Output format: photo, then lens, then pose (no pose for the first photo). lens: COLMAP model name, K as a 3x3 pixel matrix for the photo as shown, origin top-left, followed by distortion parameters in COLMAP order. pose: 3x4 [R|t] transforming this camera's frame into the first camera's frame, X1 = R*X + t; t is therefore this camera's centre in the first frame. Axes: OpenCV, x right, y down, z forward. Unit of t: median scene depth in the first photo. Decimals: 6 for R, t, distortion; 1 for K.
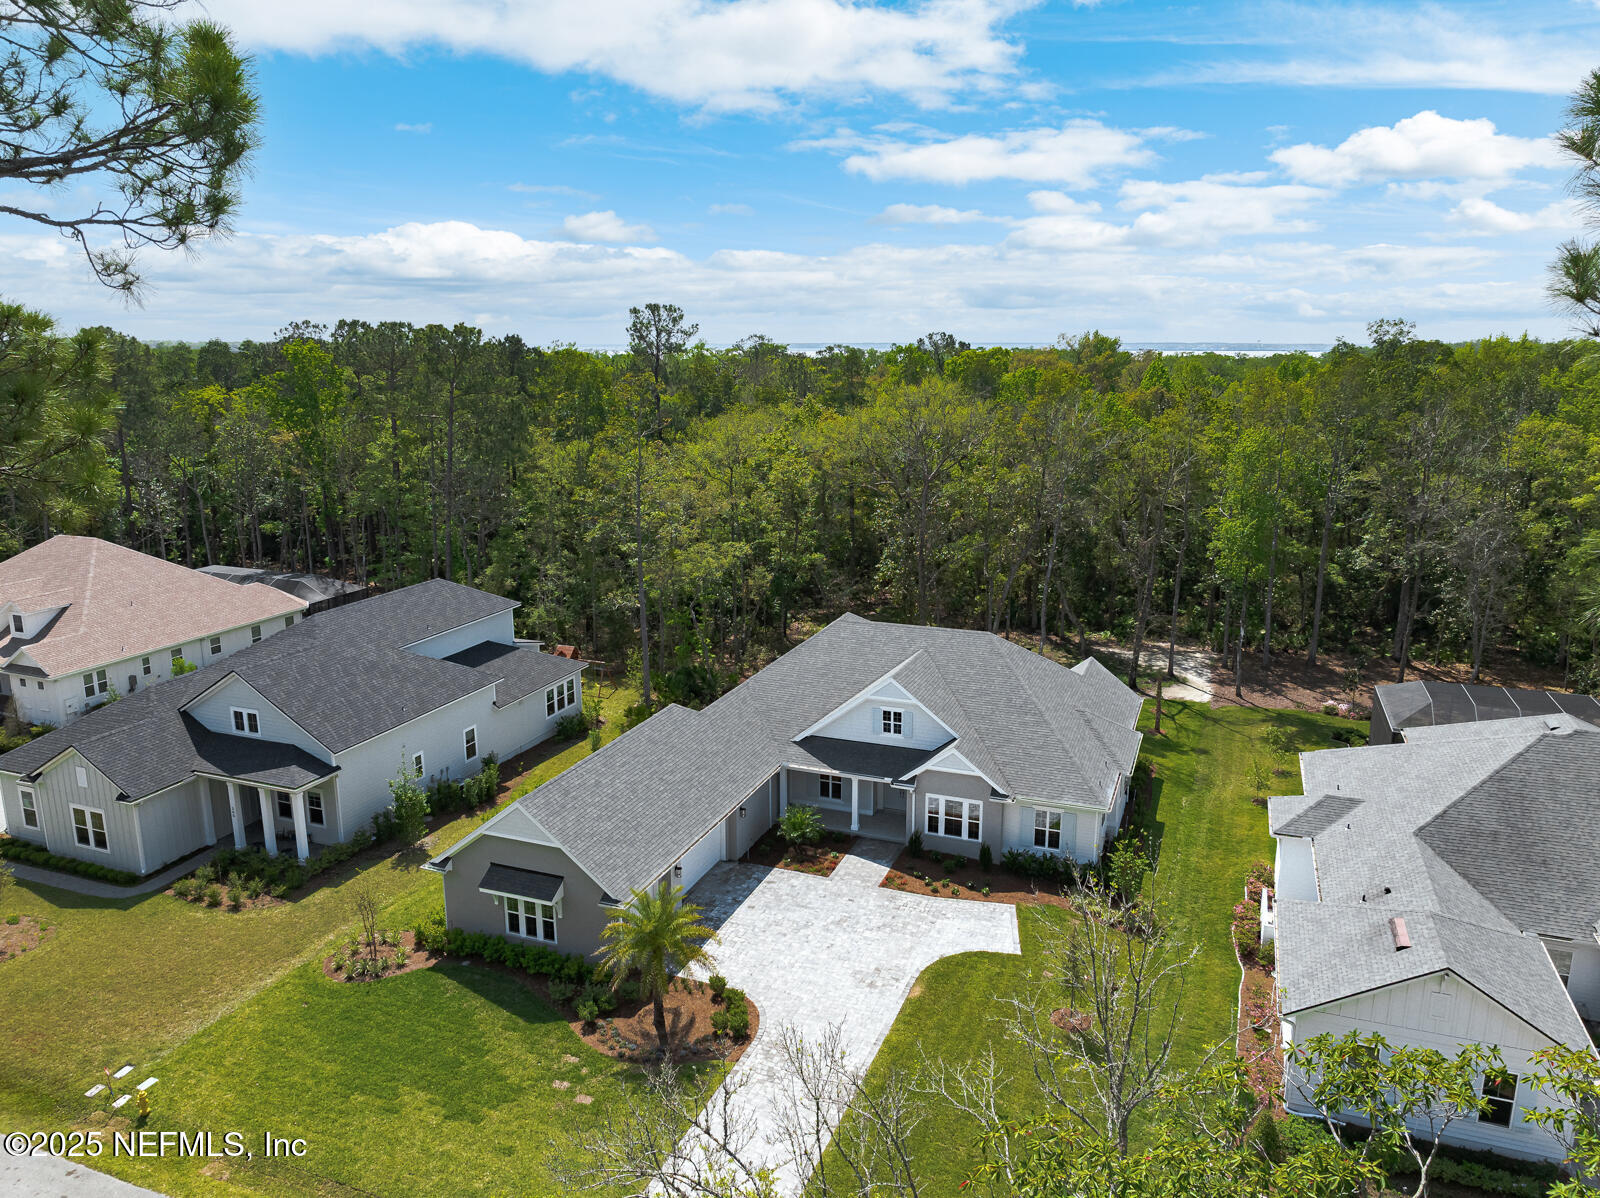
lens RADIAL K [[1127.3, 0, 805.6], [0, 1127.3, 589.9], [0, 0, 1]] dist [-0.042707, 0.035950]
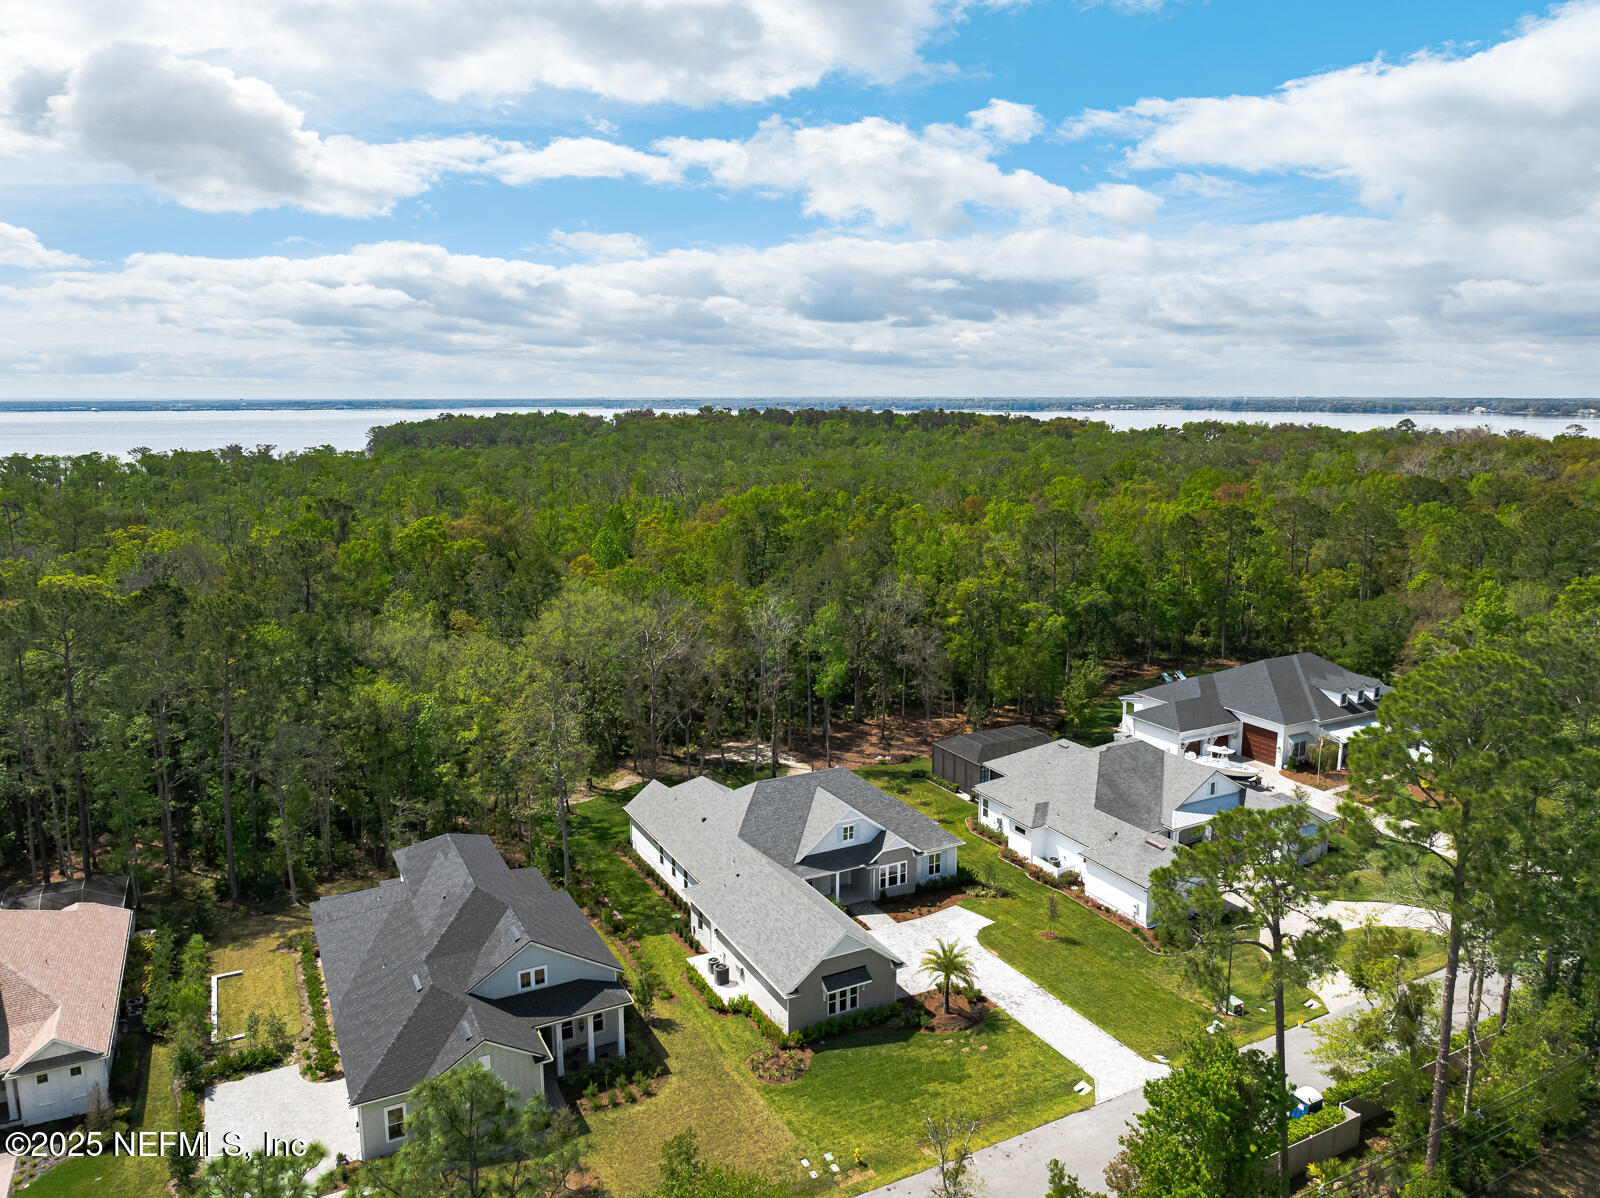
lens RADIAL K [[1121.5, 0, 805.3], [0, 1121.5, 592.8], [0, 0, 1]] dist [-0.033118, 0.018700]
pose [[0.661498, -0.128904, 0.738785, -1.212487], [0.162338, 0.986373, 0.026748, -0.306731], [-0.732165, 0.102239, 0.673410, -0.128120]]
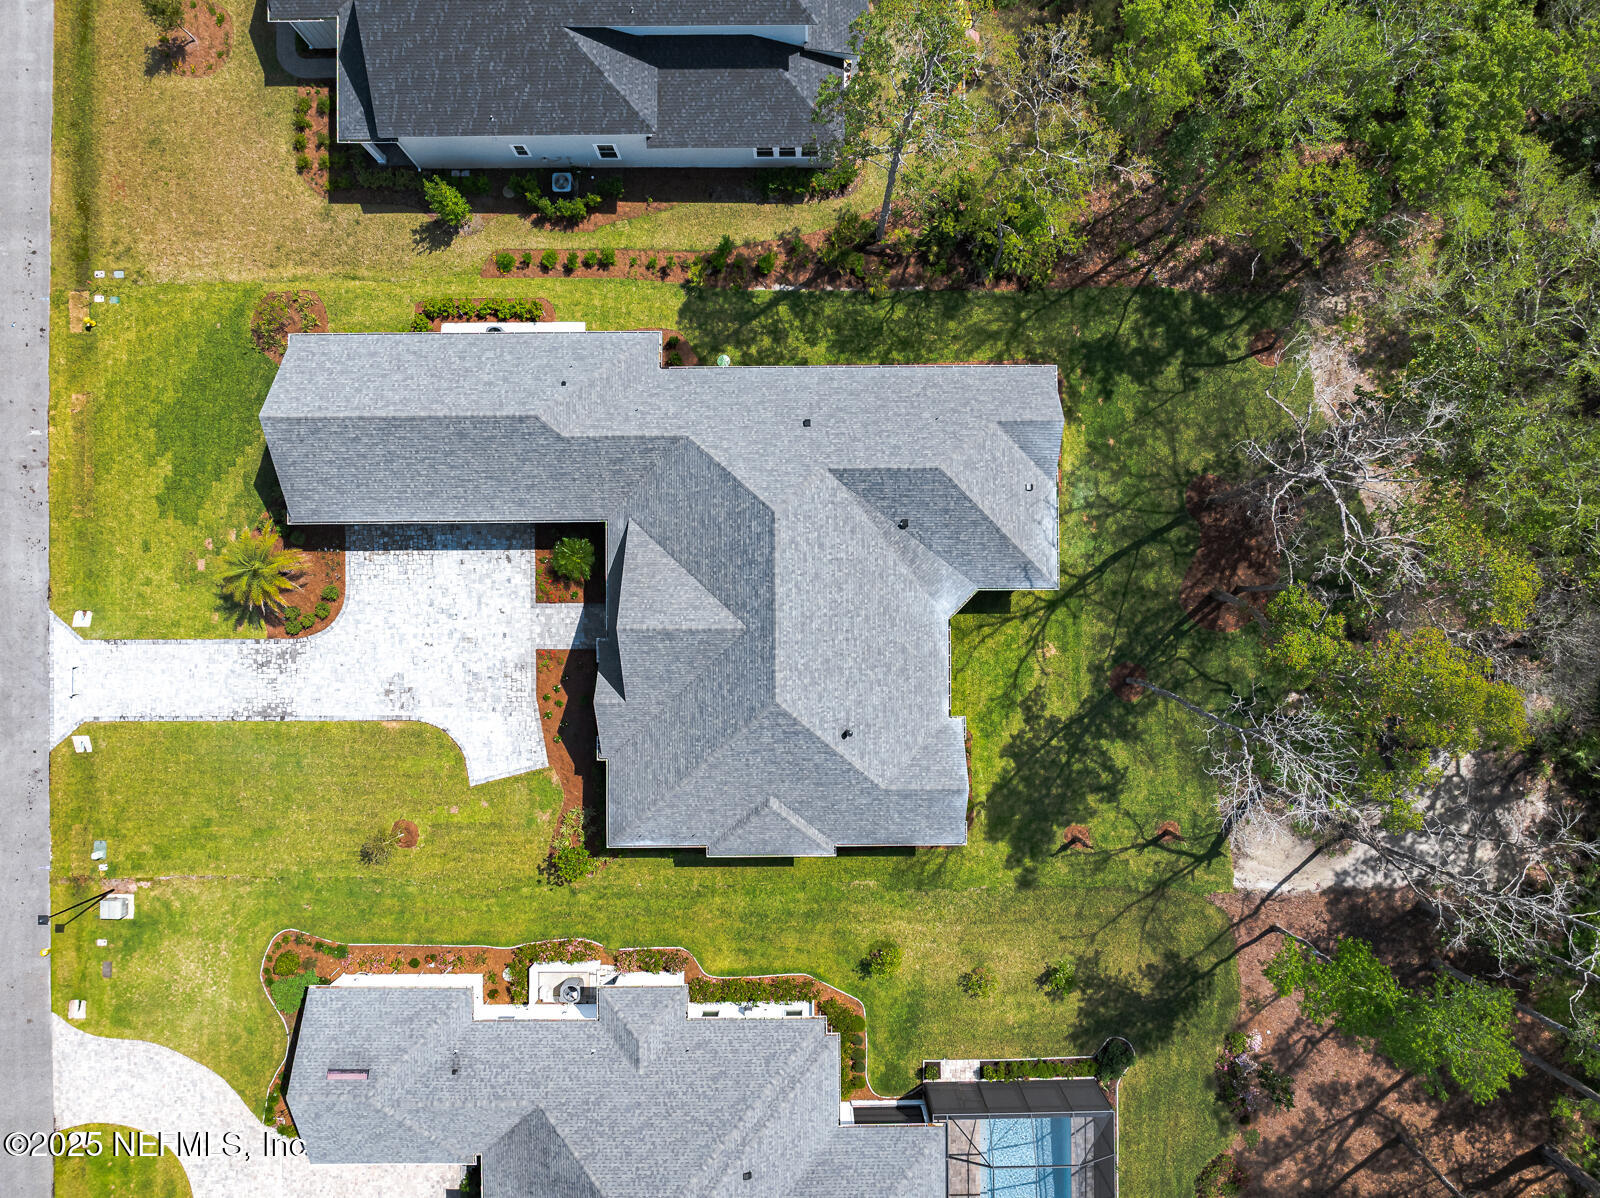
lens RADIAL K [[1121.5, 0, 805.3], [0, 1121.5, 592.8], [0, 0, 1]] dist [-0.033118, 0.018700]
pose [[0.365379, 0.930841, -0.005851, 0.113033], [-0.208537, 0.087979, 0.974049, -0.875995], [0.907199, -0.354677, 0.226260, 0.966932]]
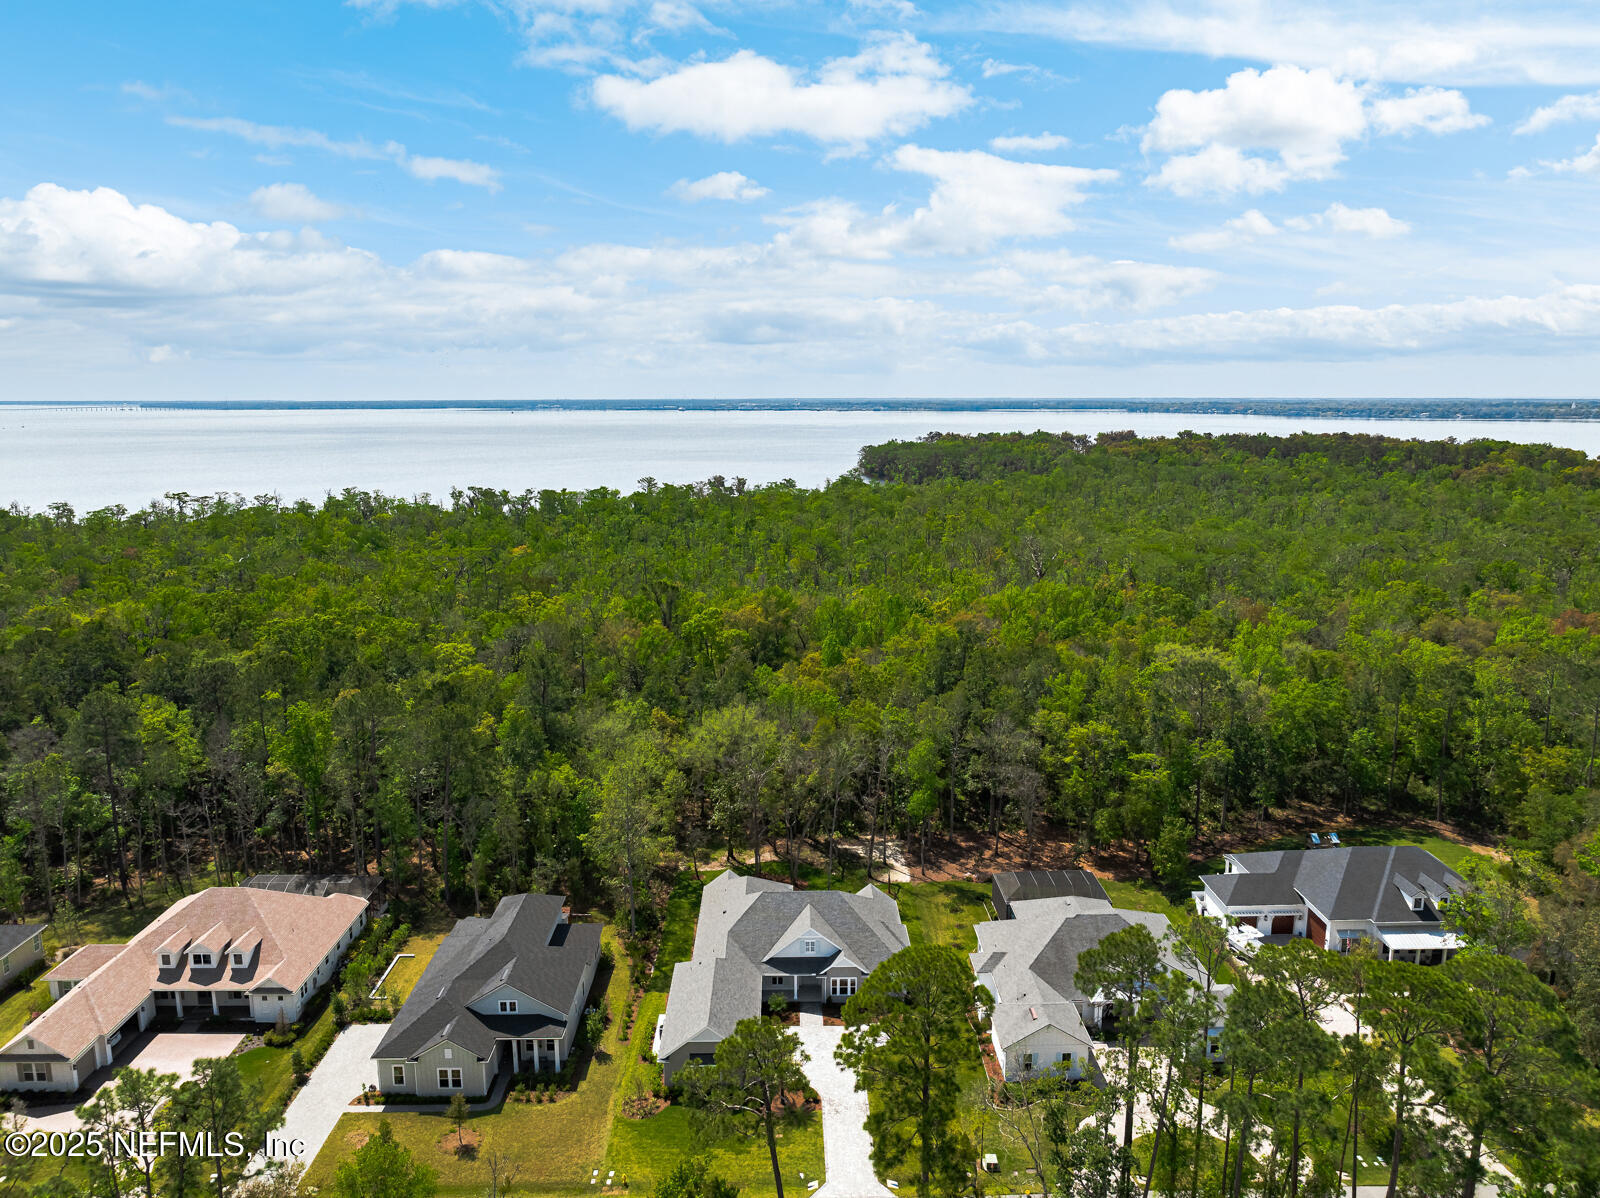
lens RADIAL K [[1121.5, 0, 805.3], [0, 1121.5, 592.8], [0, 0, 1]] dist [-0.033118, 0.018700]
pose [[0.926003, -0.065322, 0.371822, -0.720253], [0.081707, 0.996250, -0.028466, -0.523970], [-0.368568, 0.056740, 0.927867, -1.084970]]
